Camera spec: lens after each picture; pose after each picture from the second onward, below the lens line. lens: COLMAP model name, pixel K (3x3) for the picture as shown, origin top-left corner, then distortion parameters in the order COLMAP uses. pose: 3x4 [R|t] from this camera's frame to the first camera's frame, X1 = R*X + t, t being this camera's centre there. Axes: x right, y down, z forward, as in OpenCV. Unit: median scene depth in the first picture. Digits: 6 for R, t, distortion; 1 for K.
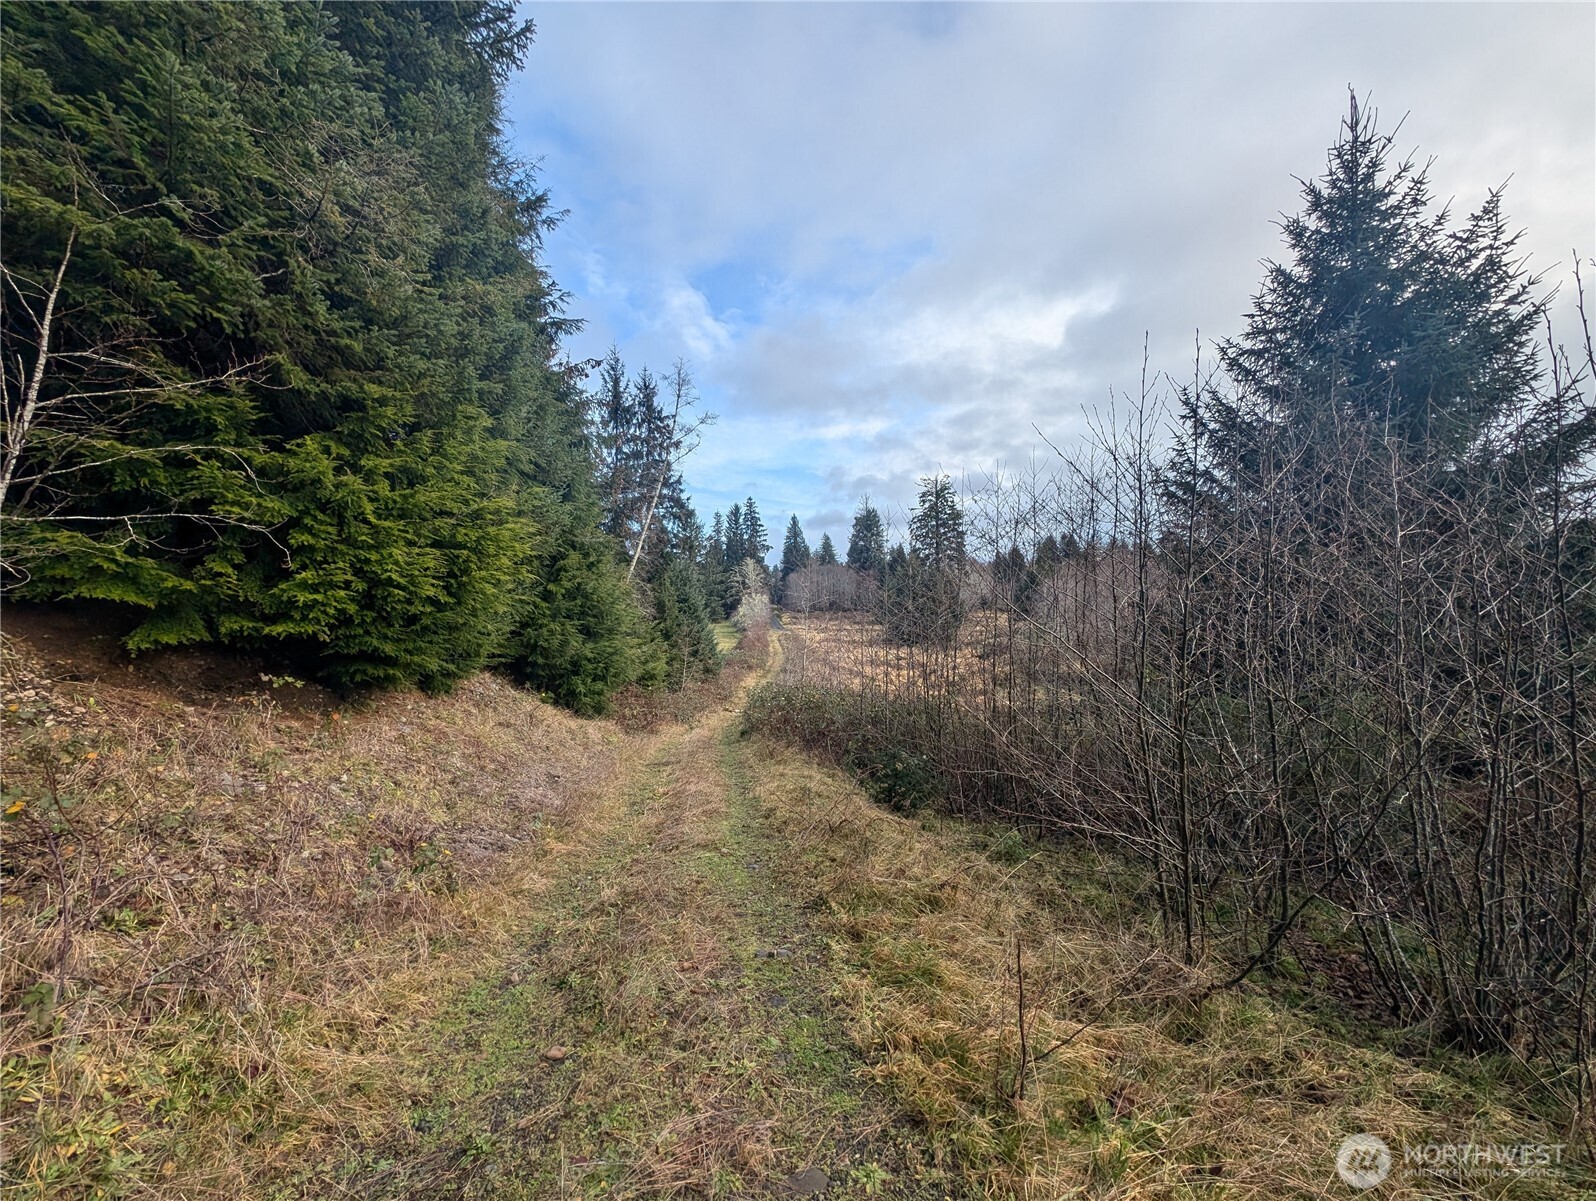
lens RADIAL K [[592.0, 0, 801.4], [0, 592.0, 592.6], [0, 0, 1]] dist [0.008603, -0.005335]
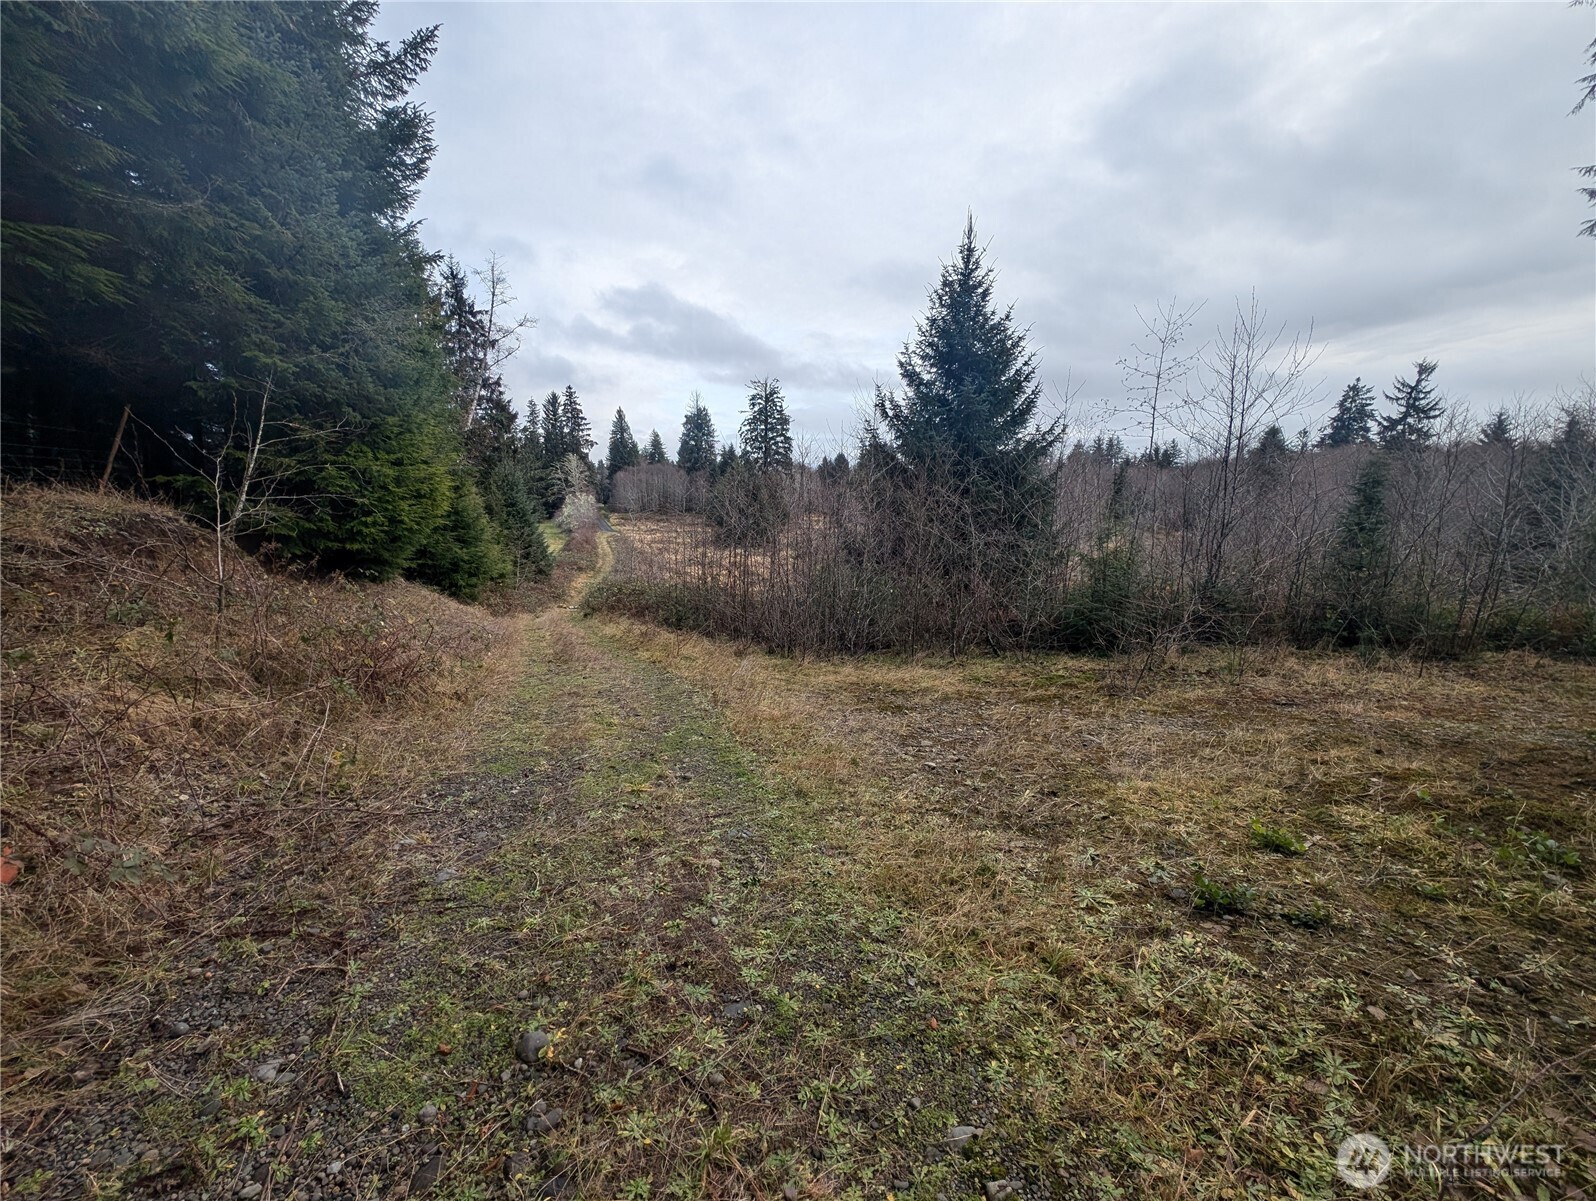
lens RADIAL K [[592.0, 0, 801.4], [0, 592.0, 592.6], [0, 0, 1]] dist [0.008603, -0.005335]
pose [[0.961452, -0.022262, 0.274071, 0.000574], [-0.023741, 0.986275, 0.163393, -0.004221], [-0.273947, -0.163602, 0.947728, -0.038126]]
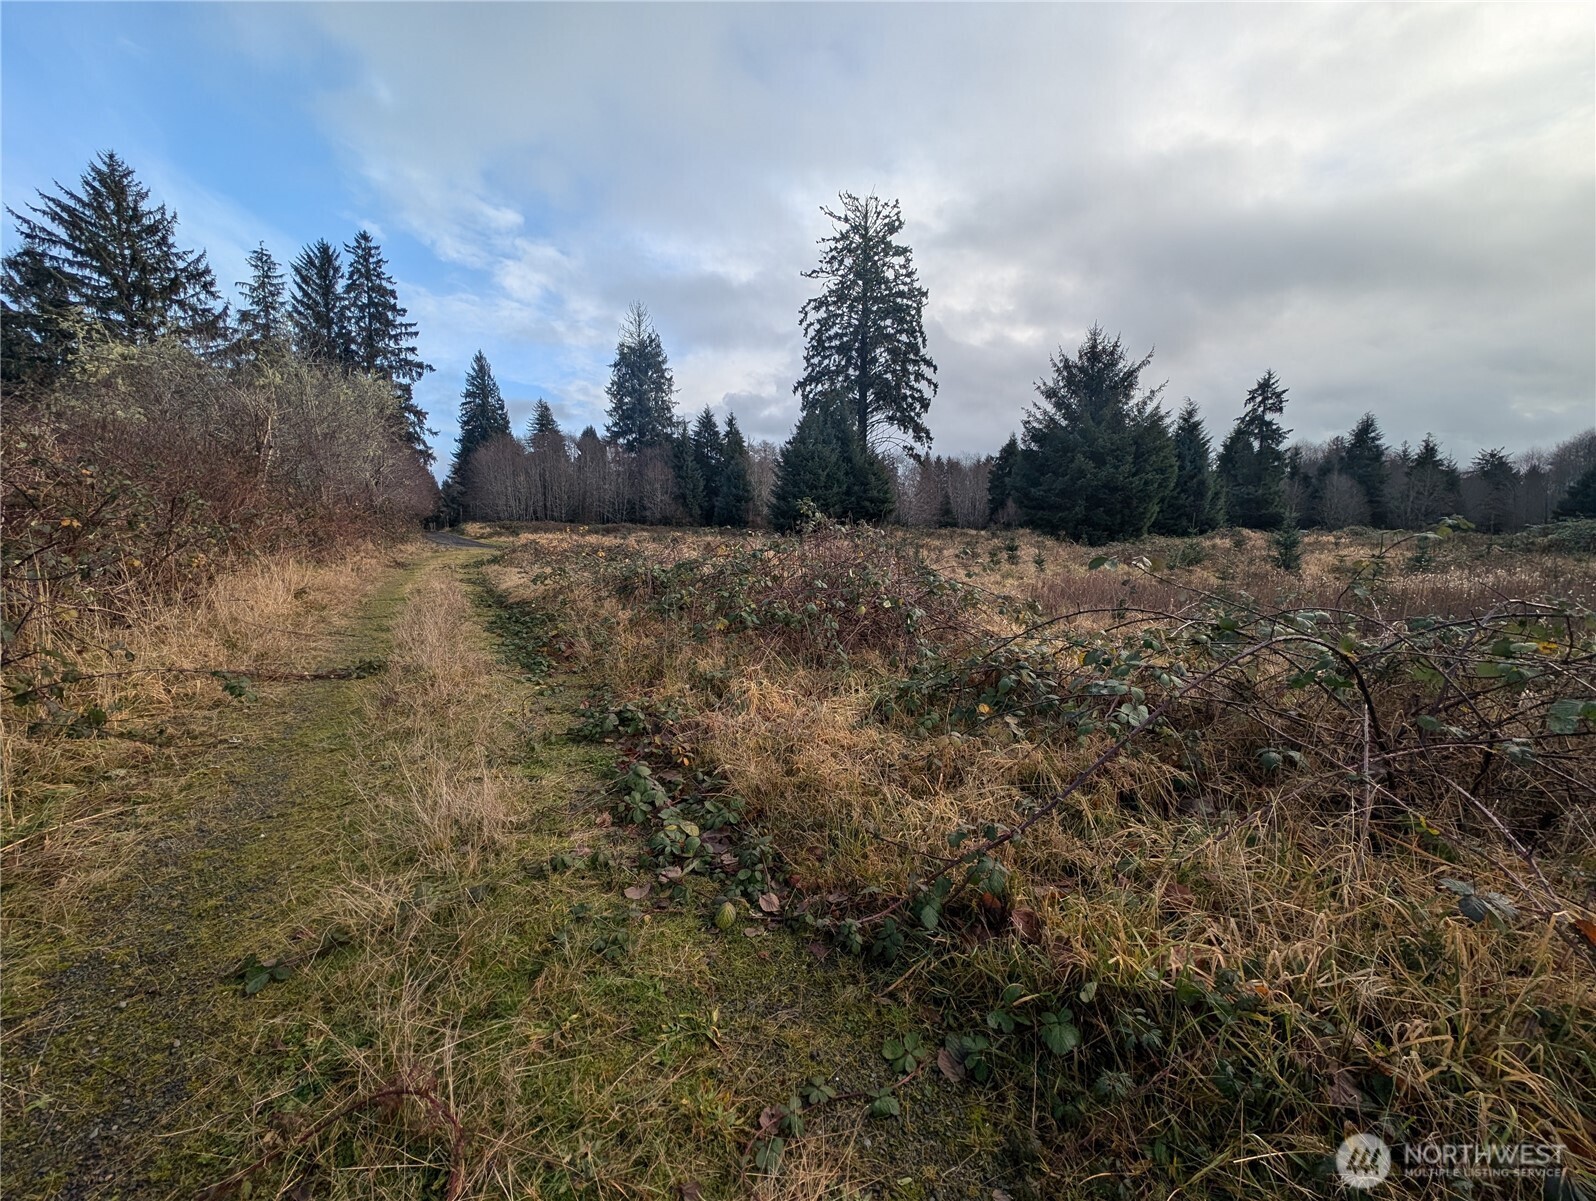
lens RADIAL K [[592.0, 0, 801.4], [0, 592.0, 592.6], [0, 0, 1]] dist [0.008603, -0.005335]
pose [[0.879111, -0.011966, 0.476467, -0.027969], [-0.033698, 0.995623, 0.087178, 0.055958], [-0.475425, -0.092695, 0.874859, 0.661528]]
